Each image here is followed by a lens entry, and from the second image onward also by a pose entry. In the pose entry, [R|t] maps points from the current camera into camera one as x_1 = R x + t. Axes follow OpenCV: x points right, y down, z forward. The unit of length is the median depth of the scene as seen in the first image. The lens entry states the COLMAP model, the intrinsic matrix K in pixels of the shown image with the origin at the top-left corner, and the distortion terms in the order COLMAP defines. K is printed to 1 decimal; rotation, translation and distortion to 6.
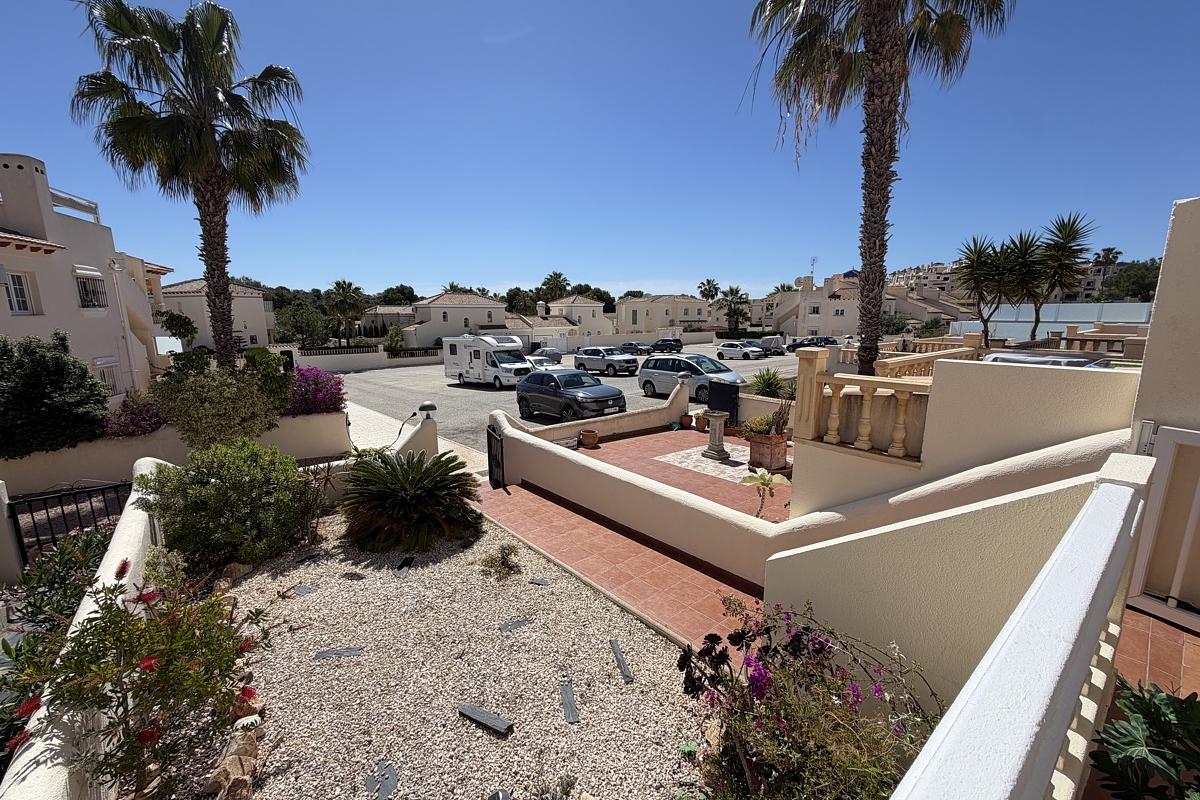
lens RADIAL K [[477.2, 0, 600.0], [0, 477.2, 400.0], [0, 0, 1]] dist [0.000042, -0.000006]
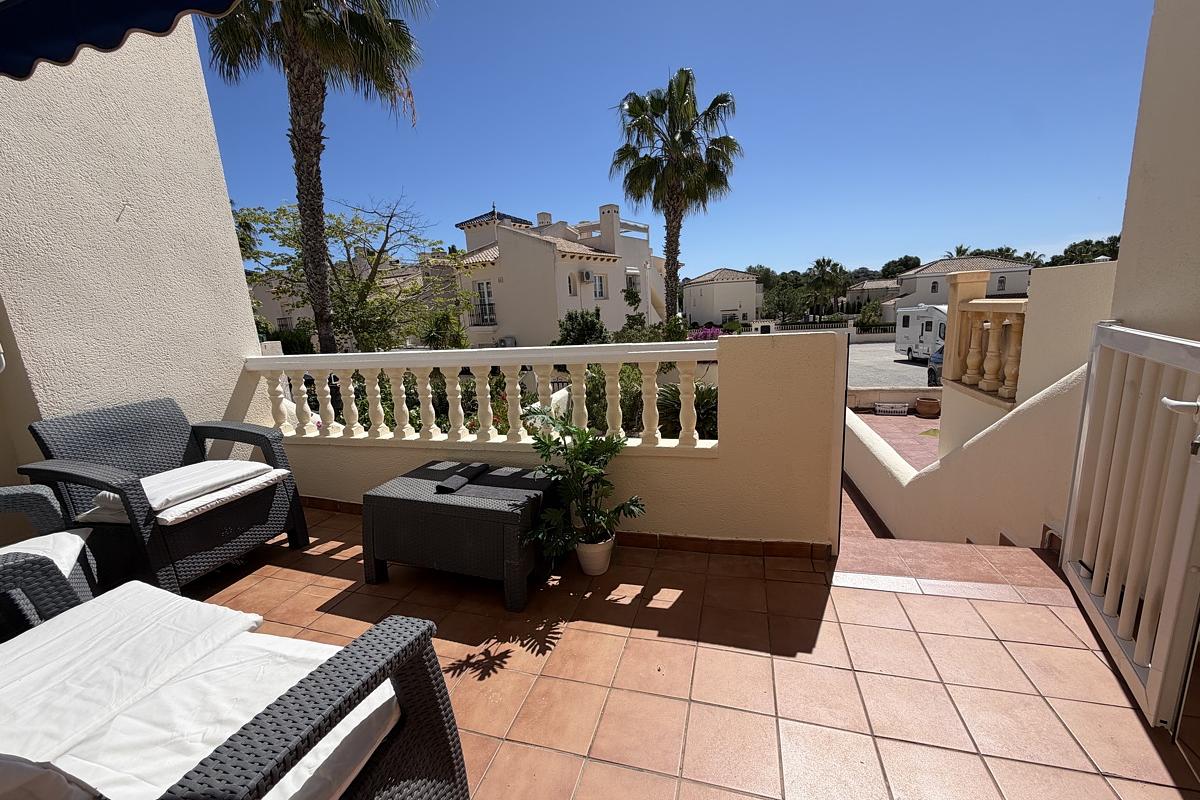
lens RADIAL K [[479.2, 0, 597.9], [0, 479.2, 401.8], [0, 0, 1]] dist [0.000750, 0.000078]
pose [[0.567090, 0.127755, -0.813687, 0.293443], [-0.091434, 0.991556, 0.091957, 0.037282], [0.818565, 0.022251, 0.573983, -0.001694]]
